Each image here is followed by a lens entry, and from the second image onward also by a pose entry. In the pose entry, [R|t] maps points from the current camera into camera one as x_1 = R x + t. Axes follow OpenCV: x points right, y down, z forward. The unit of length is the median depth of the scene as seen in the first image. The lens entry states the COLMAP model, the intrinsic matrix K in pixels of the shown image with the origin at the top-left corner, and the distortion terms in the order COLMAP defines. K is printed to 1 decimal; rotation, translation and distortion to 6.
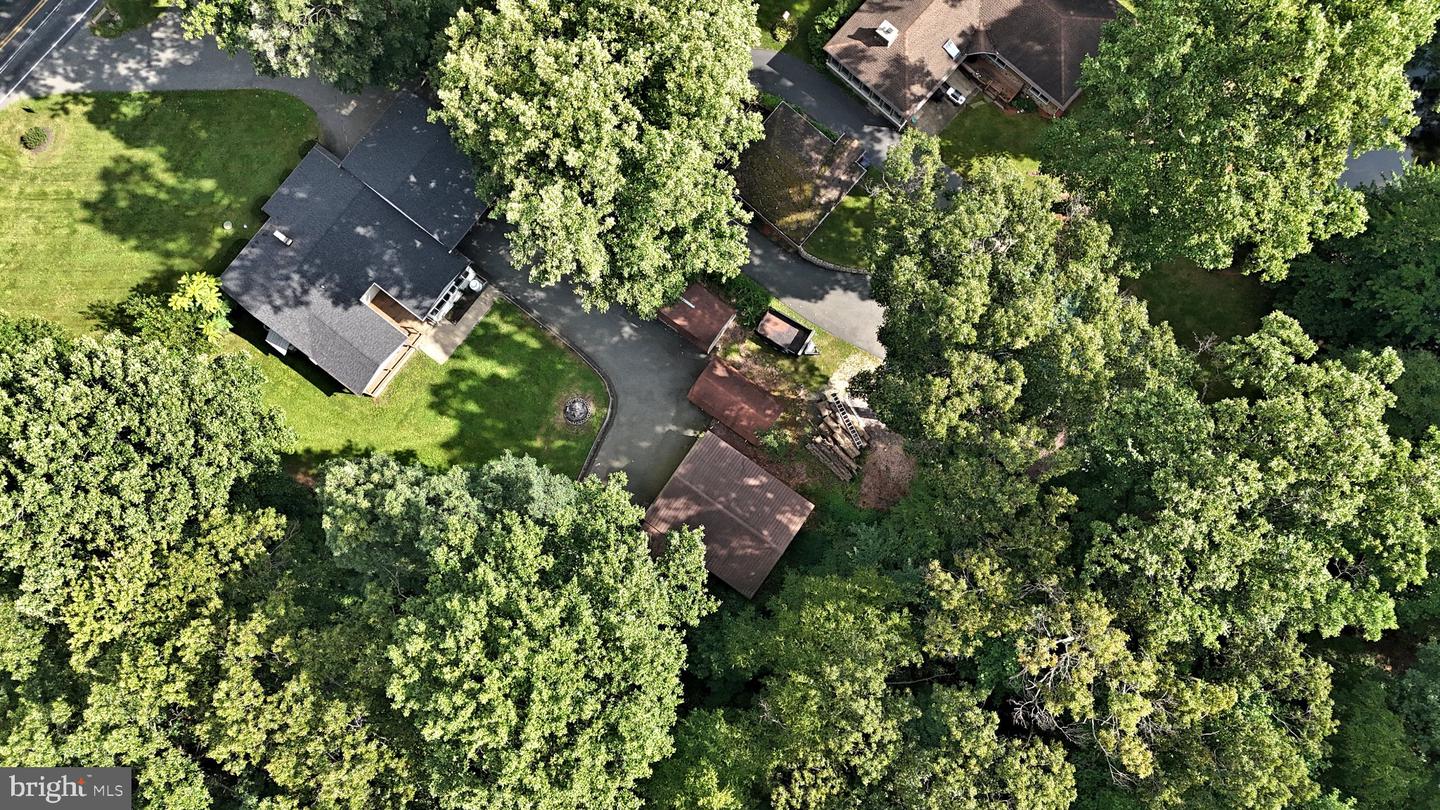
lens RADIAL K [[1056.5, 0, 721.6], [0, 1056.5, 404.5], [0, 0, 1]] dist [0.097278, -0.116360]
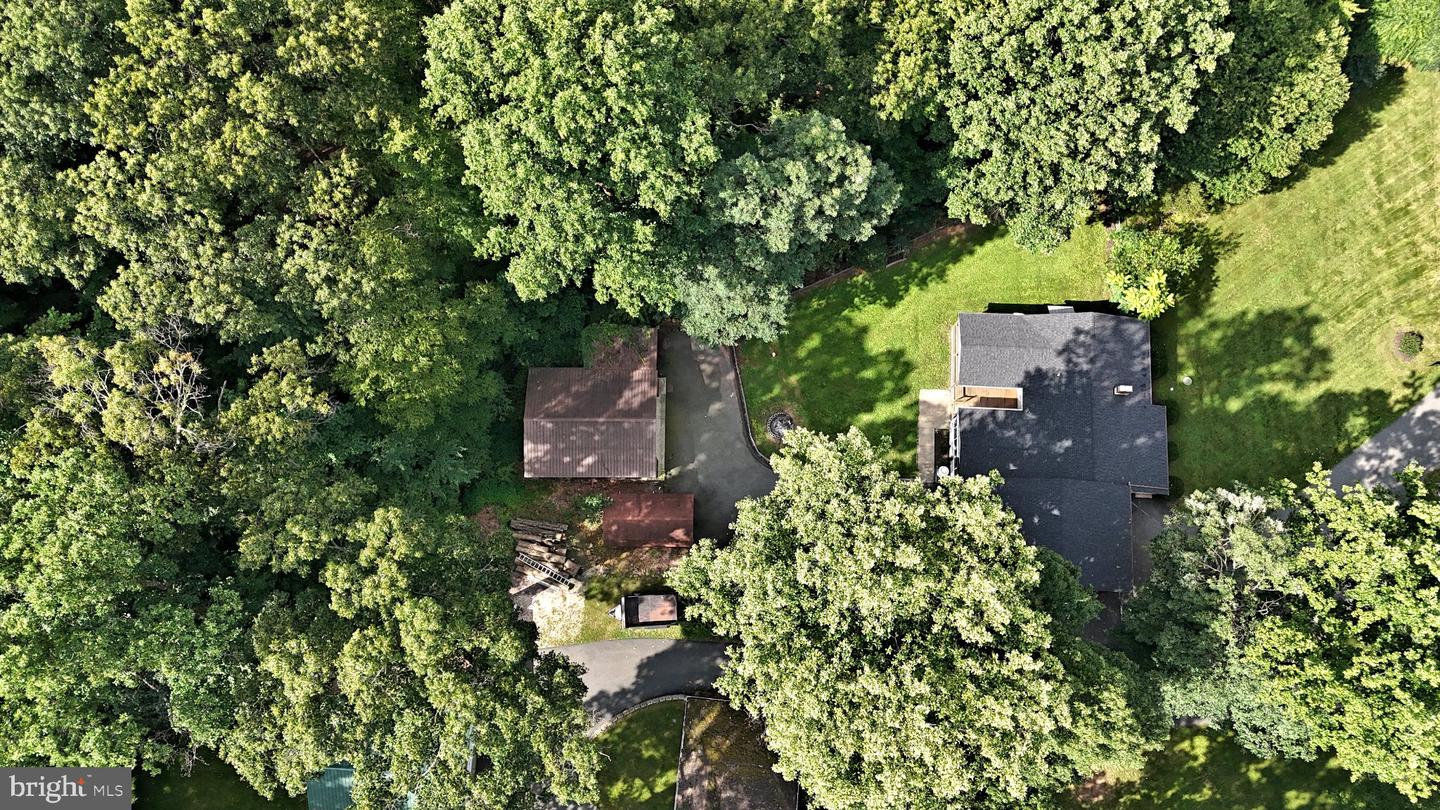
lens RADIAL K [[1056.5, 0, 721.6], [0, 1056.5, 404.5], [0, 0, 1]] dist [0.097278, -0.116360]
pose [[-0.819235, 0.566643, -0.088145, -0.014949], [-0.566128, -0.774655, 0.281796, -0.230979], [0.091395, 0.280759, 0.955417, 0.035313]]
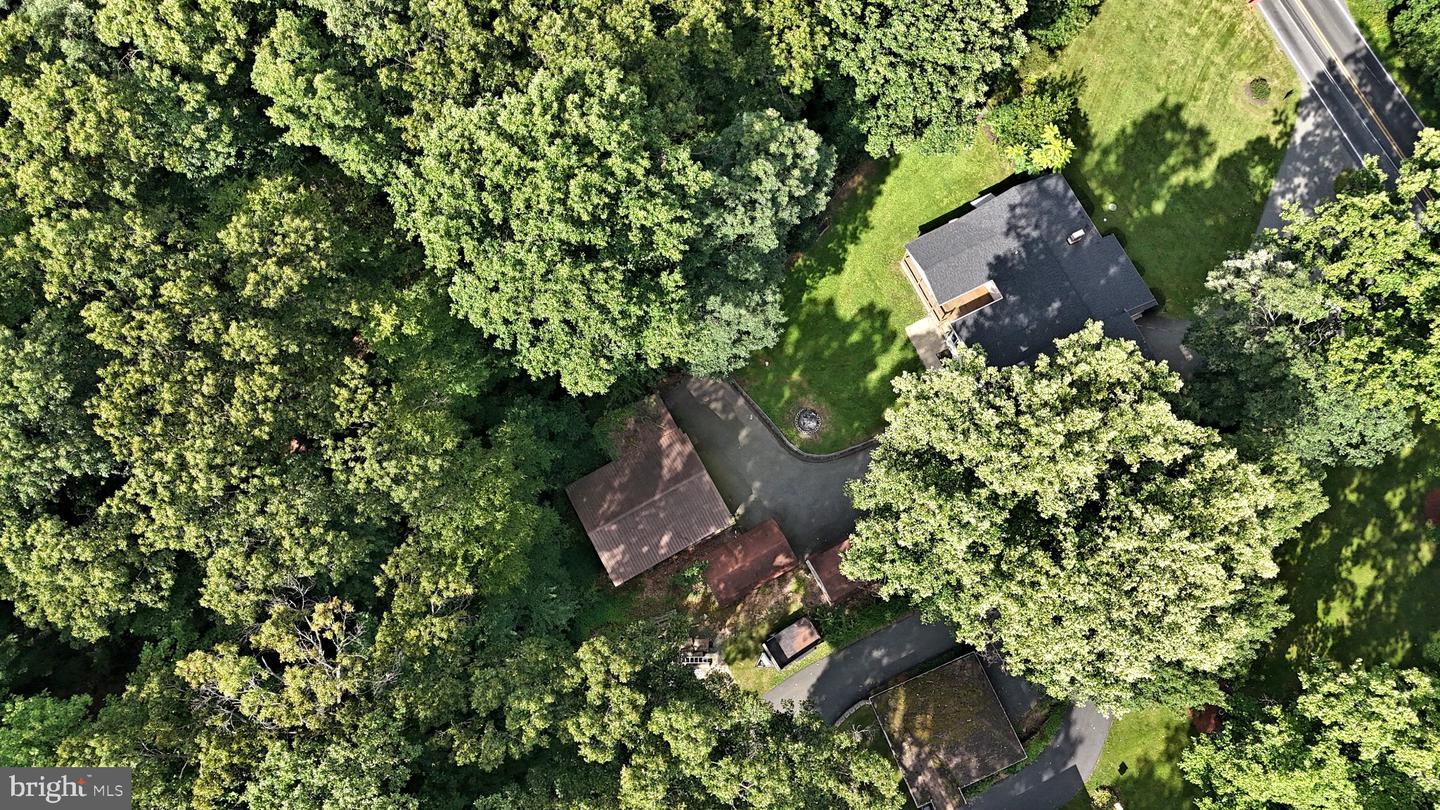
lens RADIAL K [[1056.5, 0, 721.6], [0, 1056.5, 404.5], [0, 0, 1]] dist [0.097278, -0.116360]
pose [[-0.434211, 0.873964, -0.218285, 0.108340], [-0.894344, -0.389260, 0.220514, -0.138688], [0.107752, 0.290971, 0.950645, 0.021611]]
